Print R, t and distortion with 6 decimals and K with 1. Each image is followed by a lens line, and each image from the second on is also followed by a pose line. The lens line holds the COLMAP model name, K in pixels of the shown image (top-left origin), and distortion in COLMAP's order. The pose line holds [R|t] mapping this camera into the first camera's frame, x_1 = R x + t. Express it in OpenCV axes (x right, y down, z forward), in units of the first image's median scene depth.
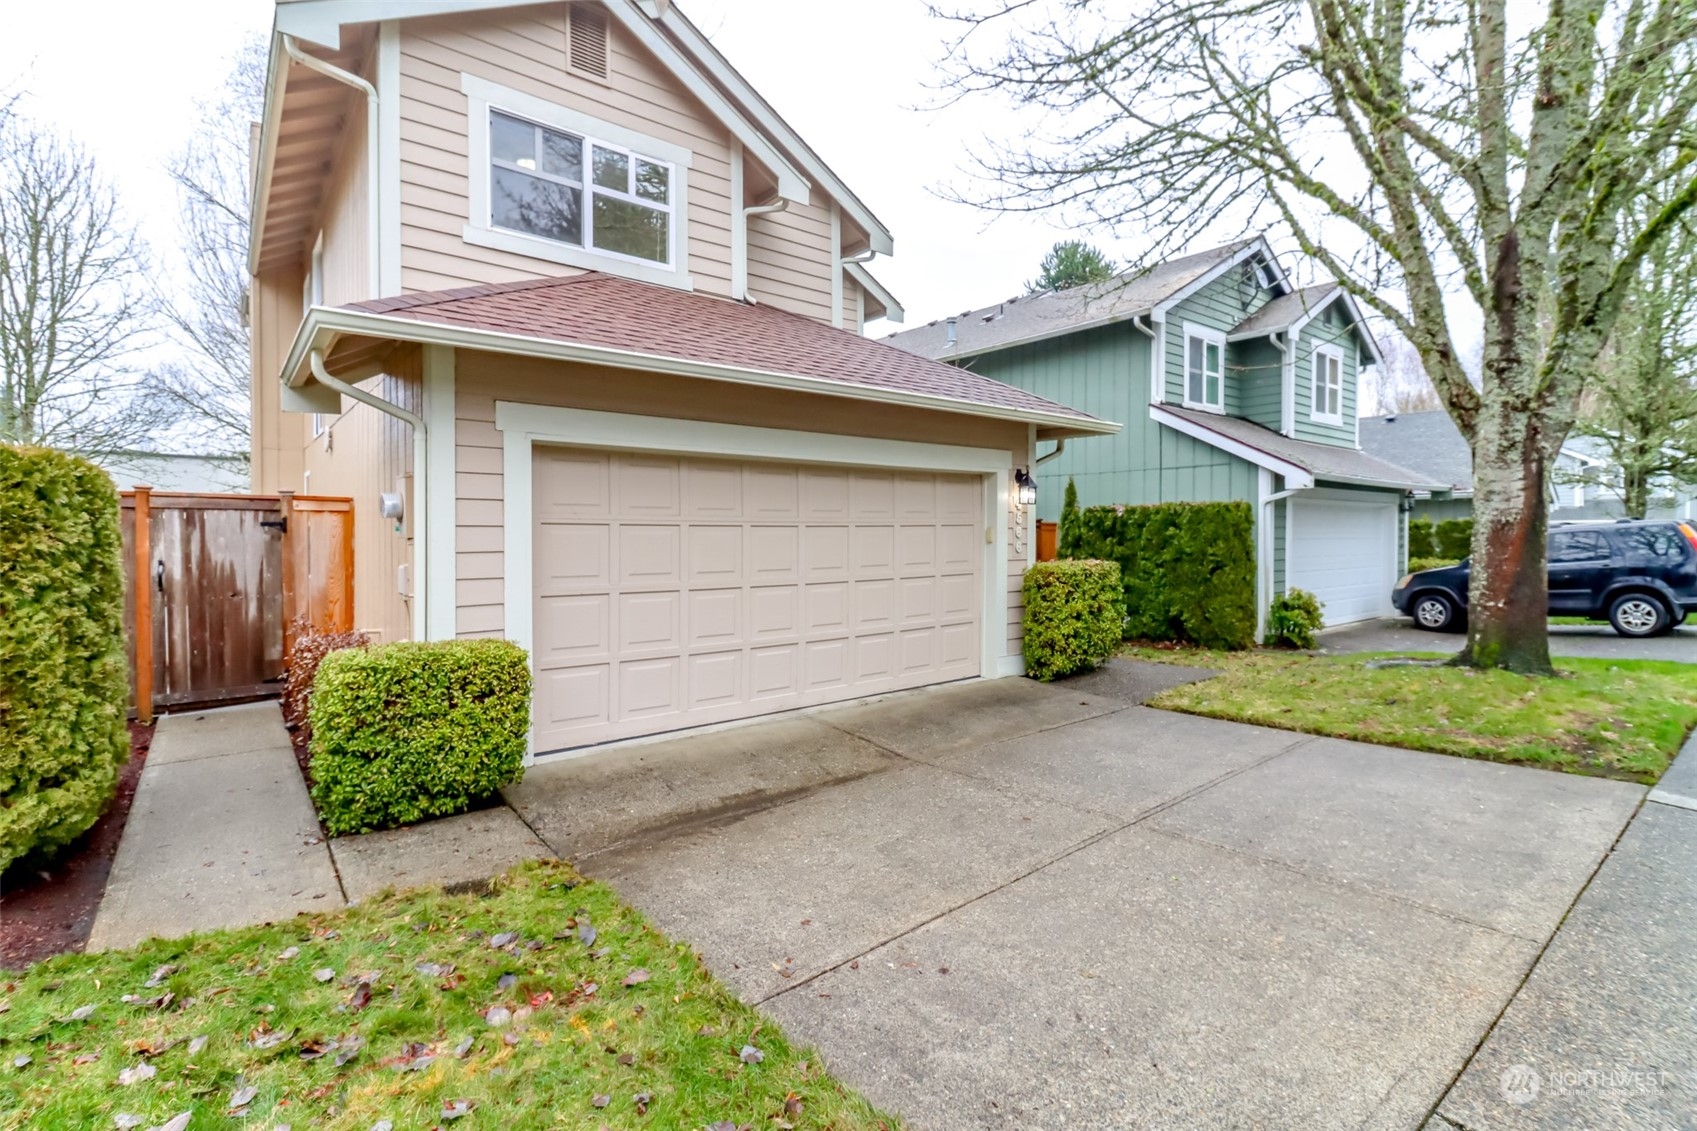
lens RADIAL K [[778.5, 0, 847.2], [0, 778.5, 555.1], [0, 0, 1]] dist [0.007194, -0.008402]
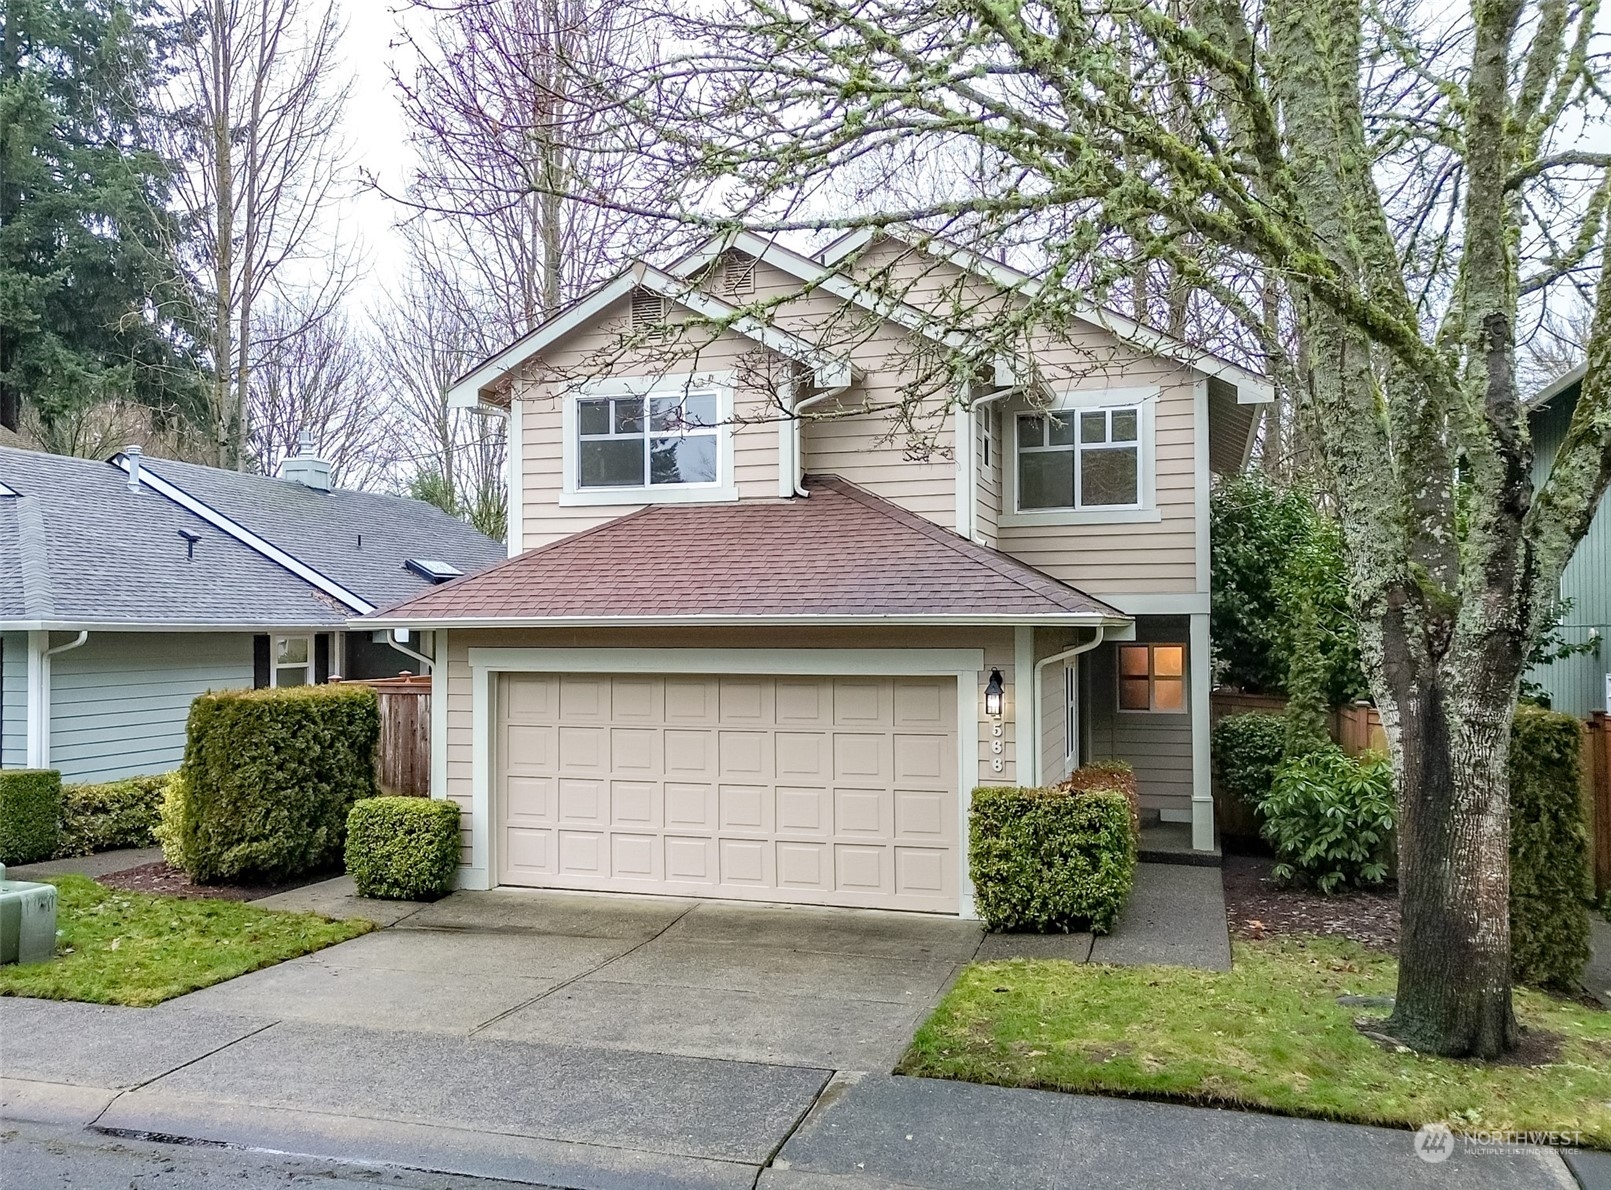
lens RADIAL K [[1476.7, 0, 693.2], [0, 1476.7, 597.5], [0, 0, 1]] dist [0.056940, 0.000000]
pose [[0.533591, -0.014212, -0.845623, 2.240735], [-0.020805, 0.999336, -0.029923, -0.214536], [0.845487, 0.033560, 0.532941, -0.200272]]
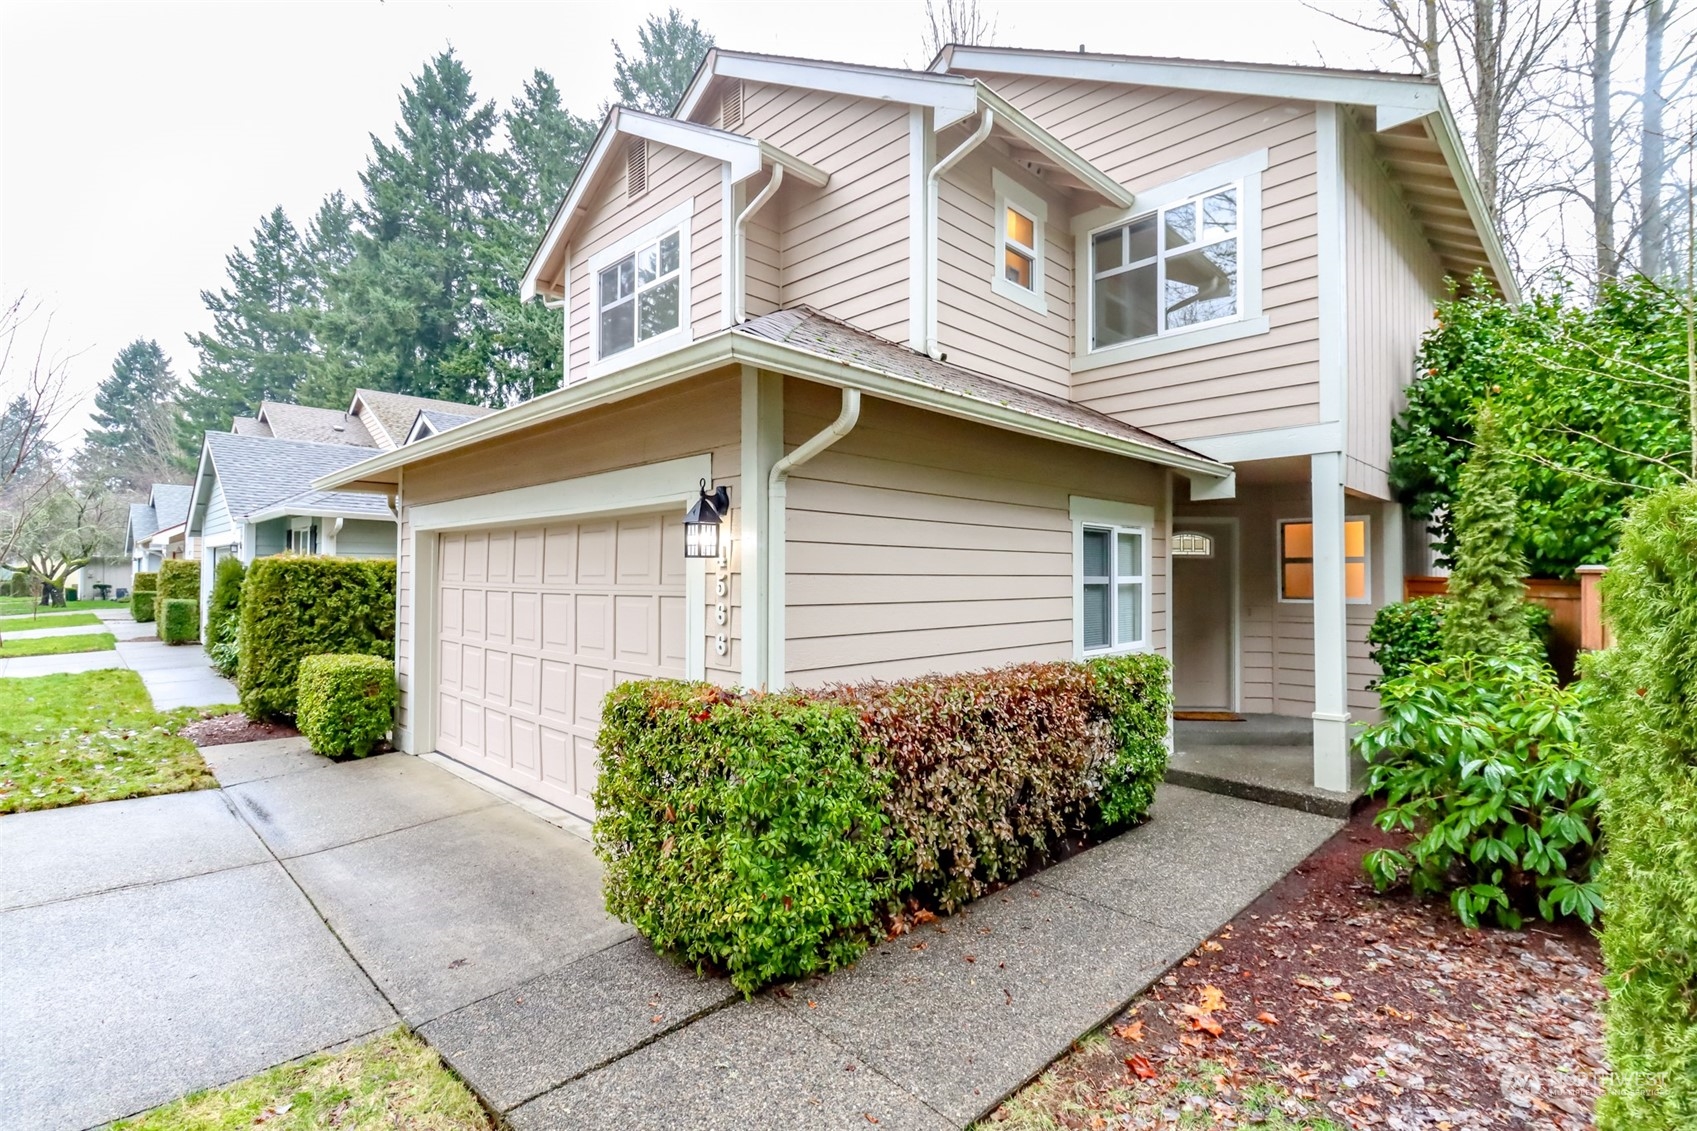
lens RADIAL K [[792.8, 0, 853.3], [0, 792.8, 562.7], [0, 0, 1]] dist [0.005297, 0.000191]
pose [[0.121742, -0.012075, -0.992488, 1.187175], [-0.028246, 0.999479, -0.015625, -0.088966], [0.992160, 0.029936, 0.121338, 1.634727]]
